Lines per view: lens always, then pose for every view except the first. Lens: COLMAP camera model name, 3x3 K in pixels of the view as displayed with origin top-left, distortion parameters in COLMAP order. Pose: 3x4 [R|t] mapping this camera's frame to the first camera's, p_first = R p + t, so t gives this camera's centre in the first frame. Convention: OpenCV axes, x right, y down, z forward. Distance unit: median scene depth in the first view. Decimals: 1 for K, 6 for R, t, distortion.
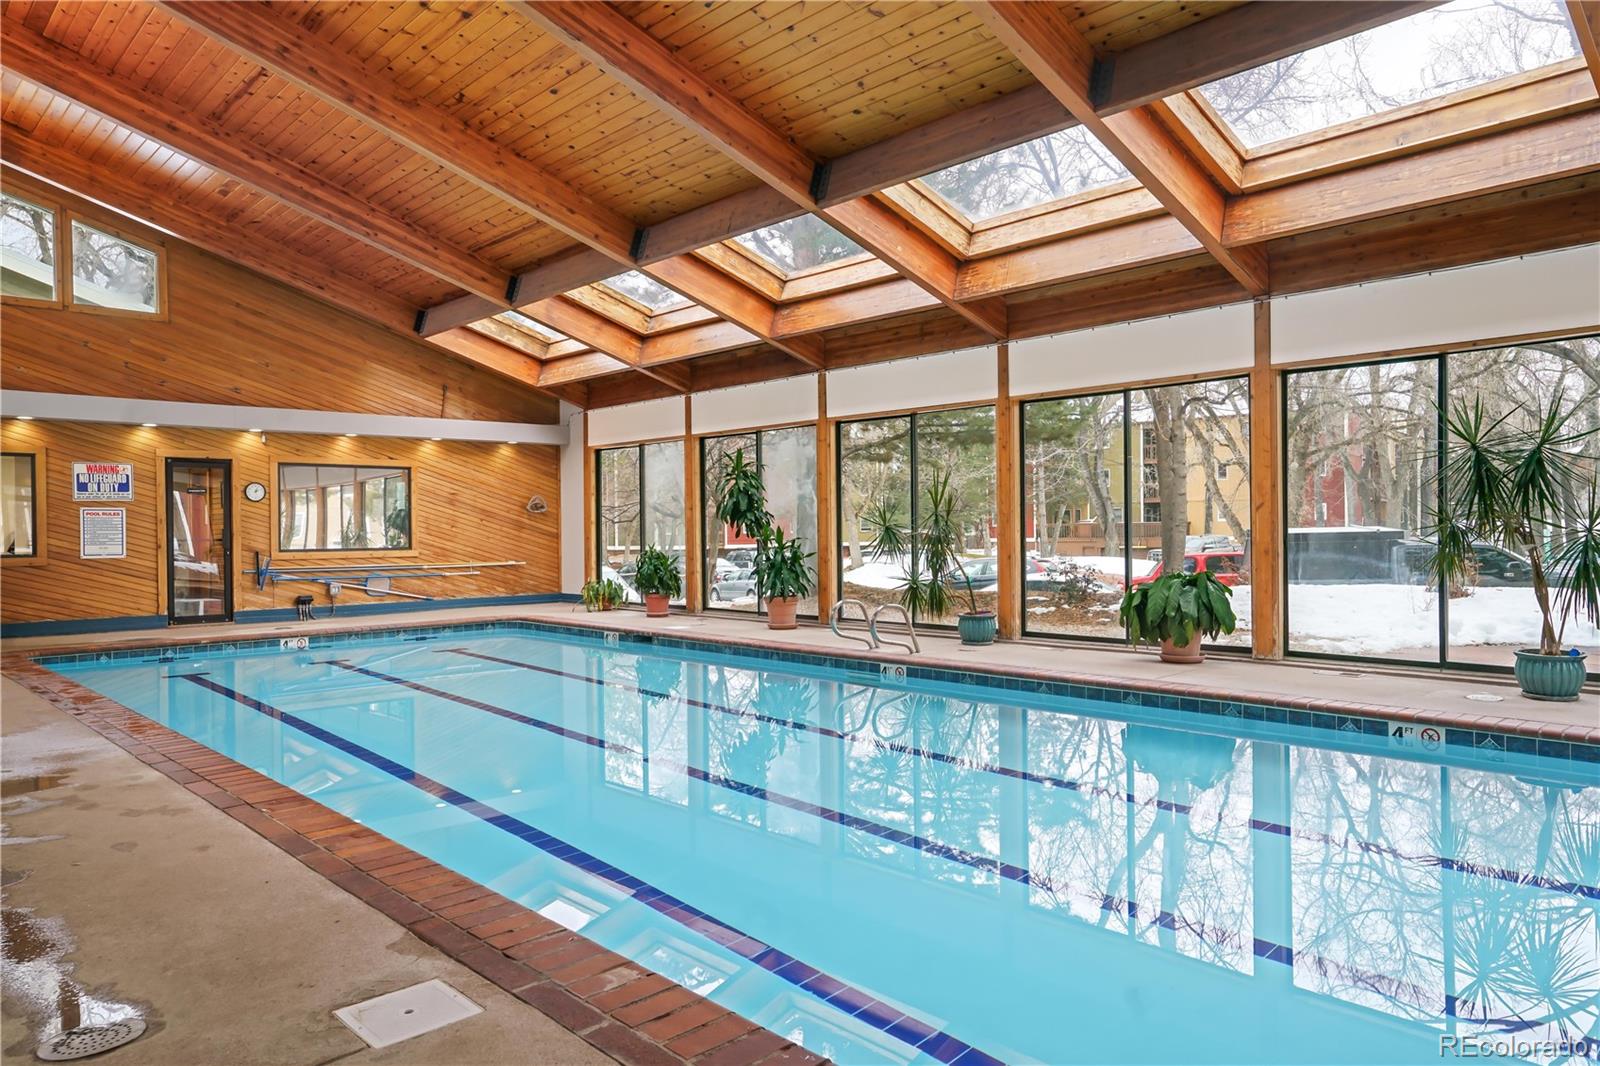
lens RADIAL K [[1075.3, 0, 799.4], [0, 1075.3, 532.5], [0, 0, 1]] dist [-0.005777, 0.016332]
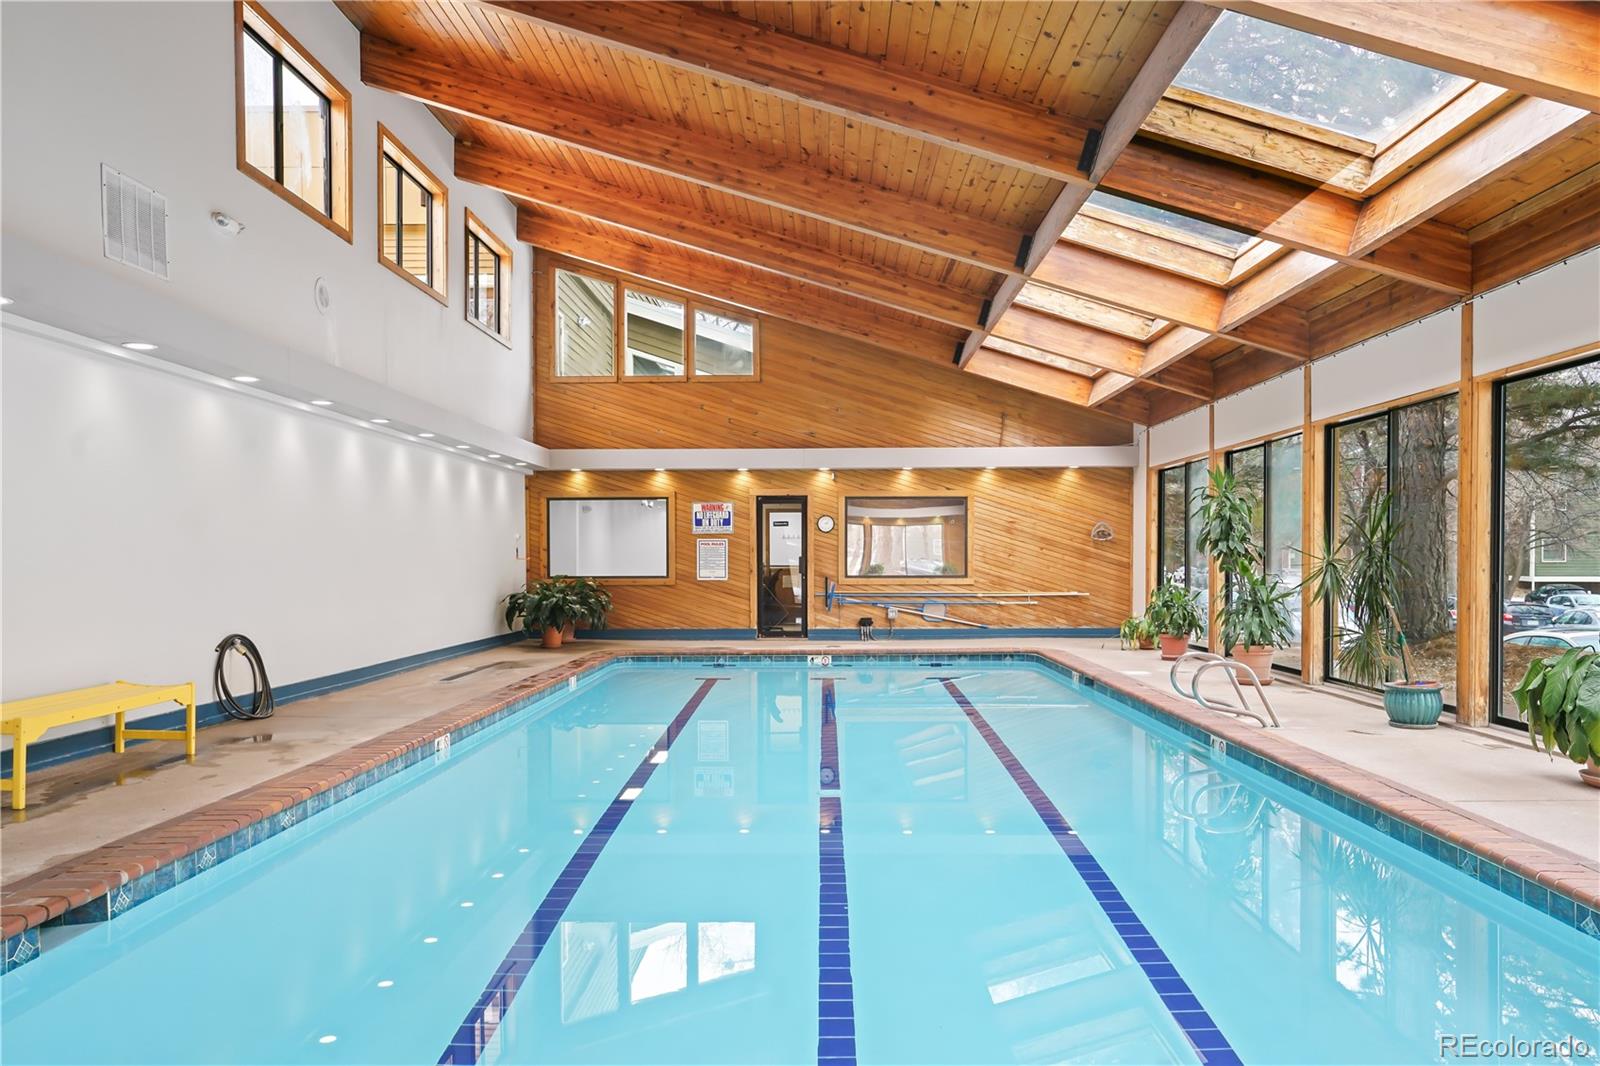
lens RADIAL K [[1130.8, 0, 789.1], [0, 1130.8, 573.2], [0, 0, 1]] dist [-0.024832, 0.015220]
pose [[0.713068, 0.017382, -0.700879, 0.307679], [-0.006311, 0.999811, 0.018375, -0.007854], [0.701066, -0.008679, 0.713043, 0.134075]]
